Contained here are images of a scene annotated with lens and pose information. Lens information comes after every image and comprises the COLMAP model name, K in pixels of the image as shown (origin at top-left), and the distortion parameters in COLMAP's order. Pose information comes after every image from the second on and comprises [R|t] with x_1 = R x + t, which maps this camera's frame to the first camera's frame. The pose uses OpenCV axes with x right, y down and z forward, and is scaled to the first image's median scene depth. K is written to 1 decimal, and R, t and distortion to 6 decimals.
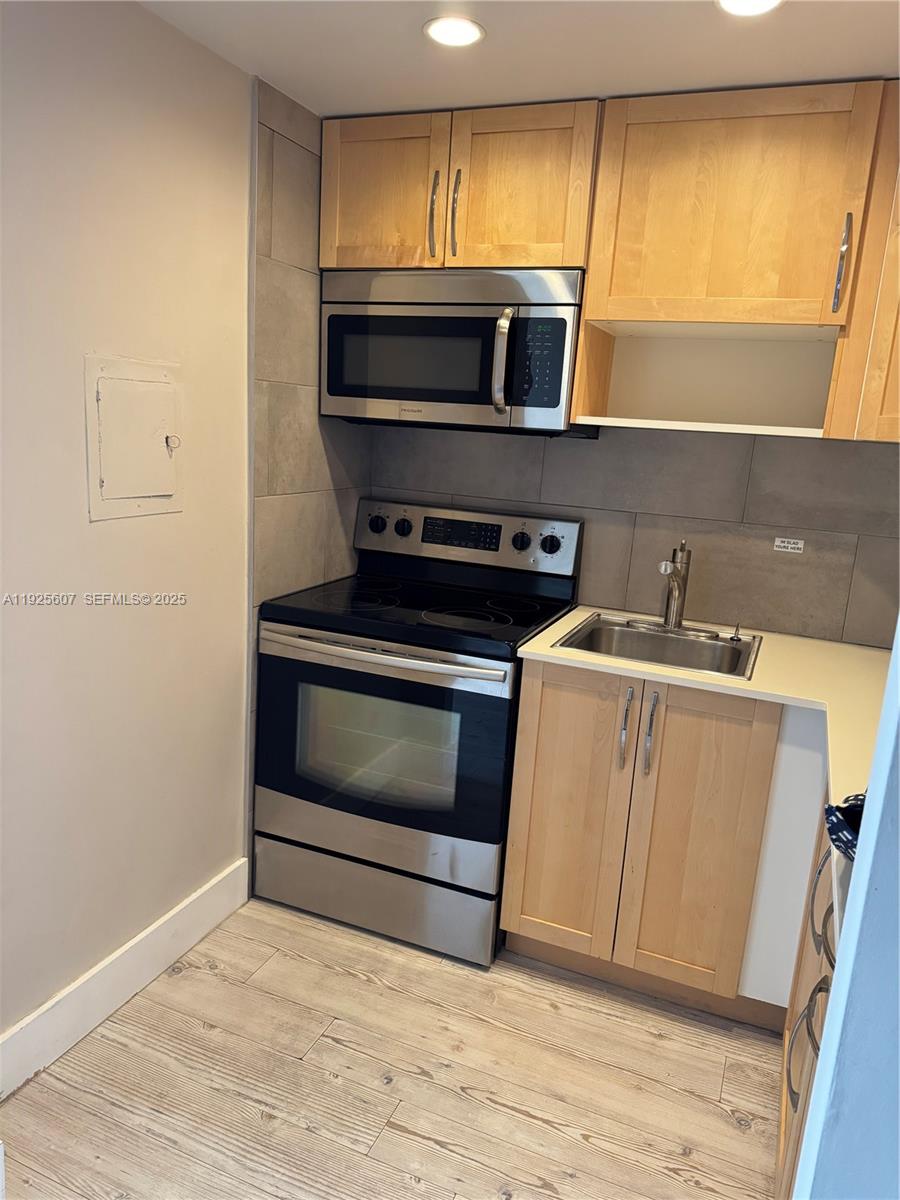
lens RADIAL K [[843.1, 0, 452.6], [0, 843.1, 595.6], [0, 0, 1]] dist [0.026131, -0.026738]
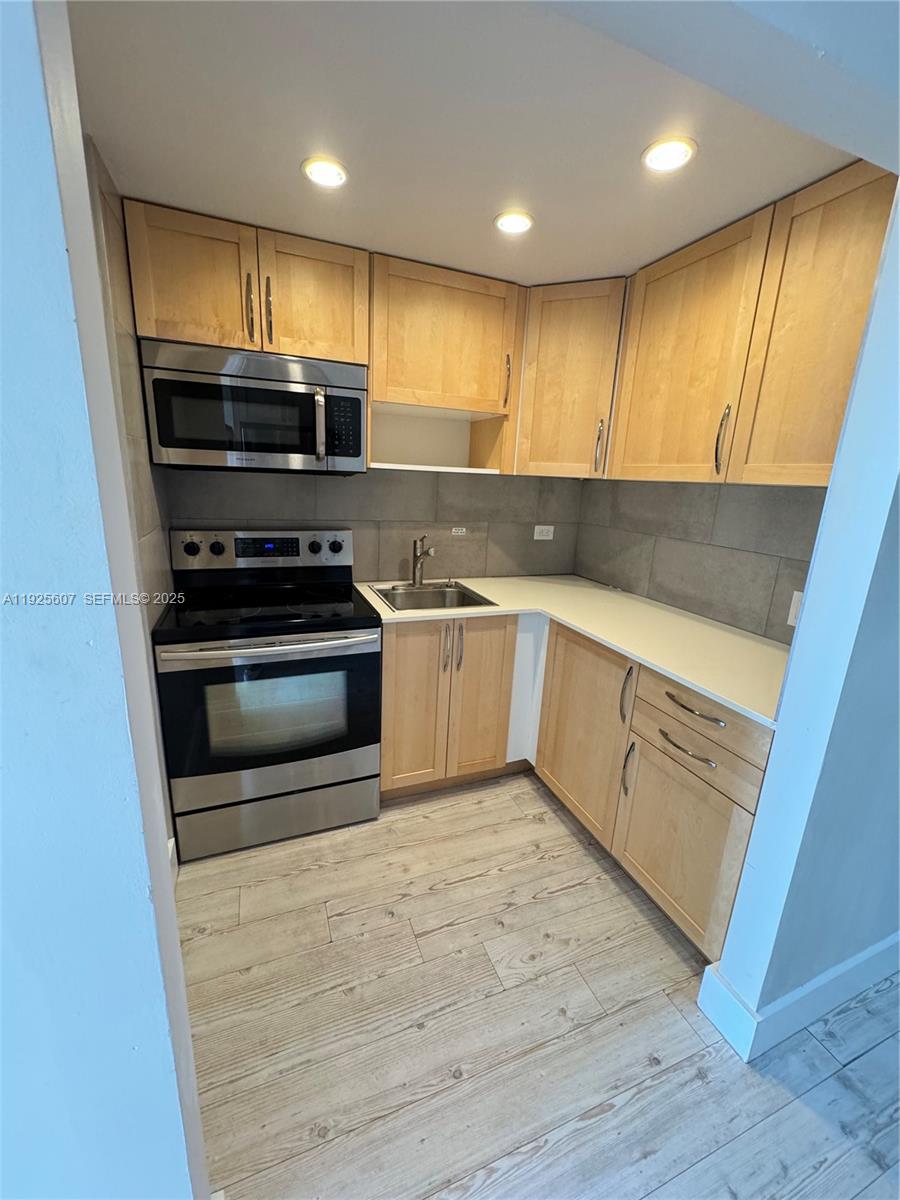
lens RADIAL K [[479.9, 0, 448.7], [0, 479.9, 593.5], [0, 0, 1]] dist [-0.000305, -0.000140]
pose [[0.719230, -0.198364, 0.665853, -0.395050], [0.142147, 0.980116, 0.138444, -0.082032], [-0.680076, -0.004924, 0.733125, 0.259753]]
